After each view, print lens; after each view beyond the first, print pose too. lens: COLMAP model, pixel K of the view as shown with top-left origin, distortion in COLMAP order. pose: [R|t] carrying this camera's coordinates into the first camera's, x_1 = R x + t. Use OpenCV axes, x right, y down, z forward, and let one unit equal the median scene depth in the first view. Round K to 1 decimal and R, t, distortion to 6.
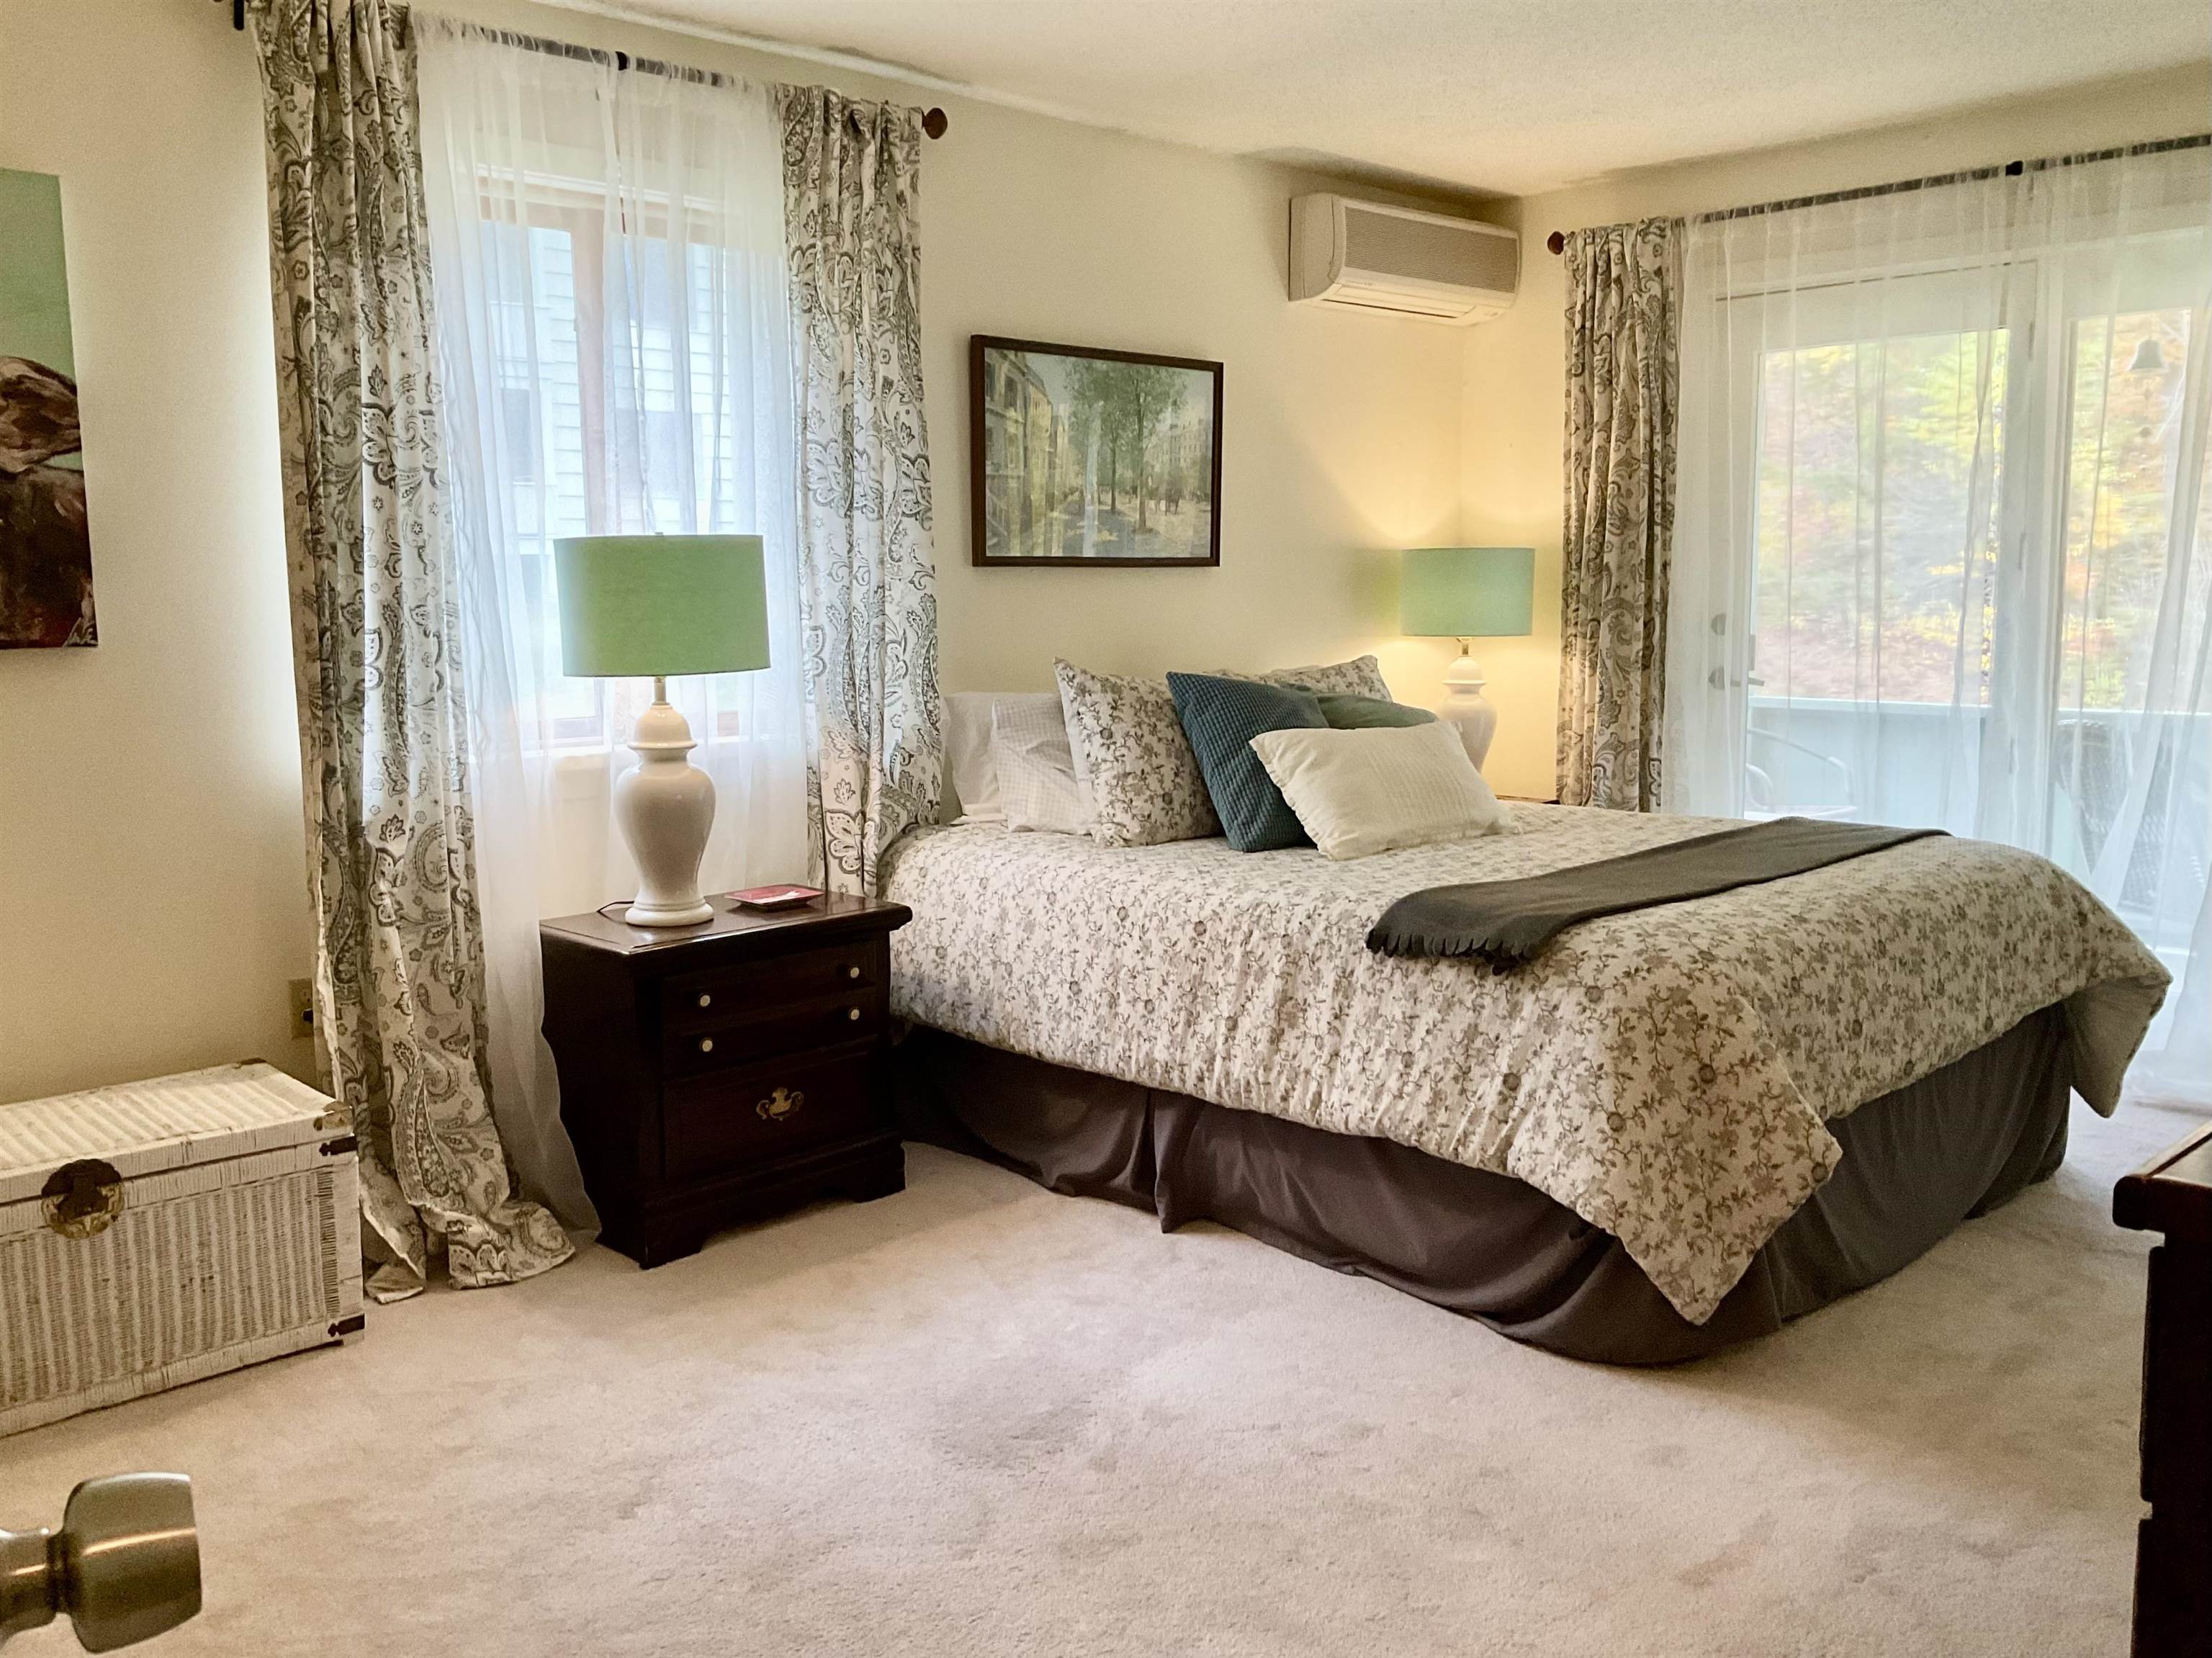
lens RADIAL K [[1954.4, 0, 1139.5], [0, 1954.4, 837.0], [0, 0, 1]] dist [0.096736, -0.209728]
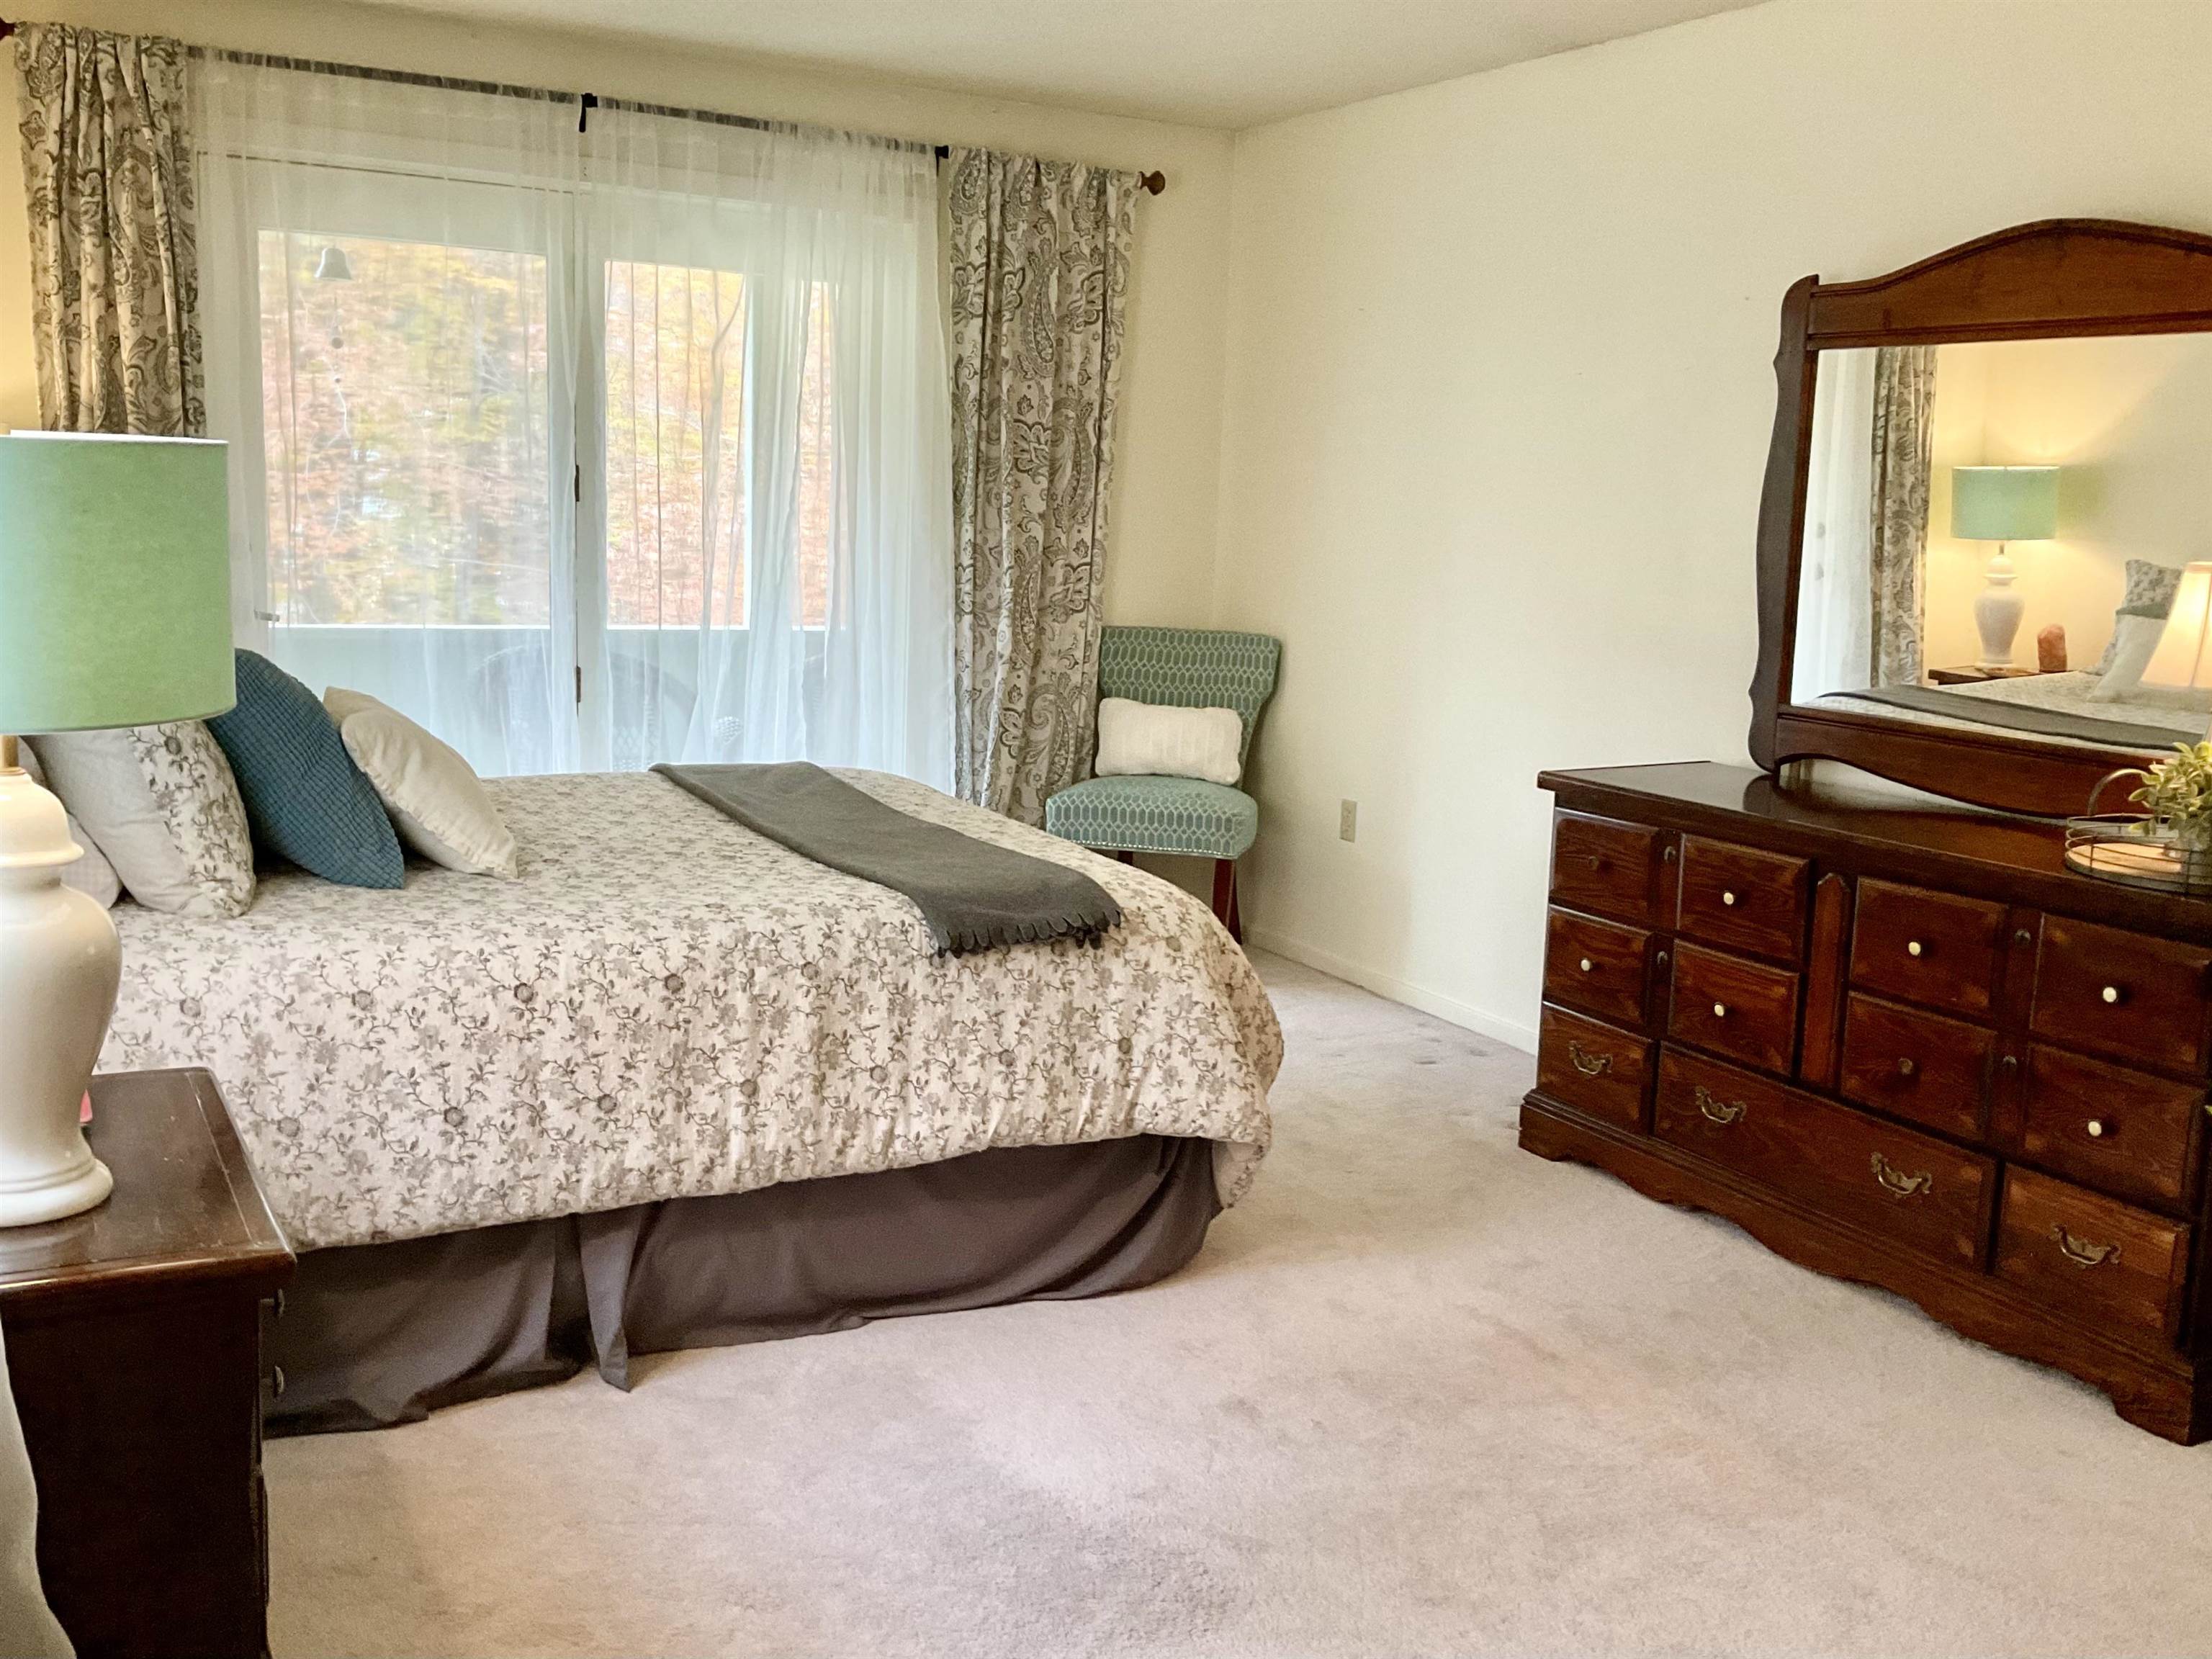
lens RADIAL K [[1954.5, 0, 1139.5], [0, 1954.5, 837.5], [0, 0, 1]] dist [0.096736, -0.209728]
pose [[0.252171, -0.143218, 0.957026, -0.694130], [0.072159, 0.989017, 0.128992, -0.102715], [-0.964989, 0.036530, 0.259736, 0.651874]]
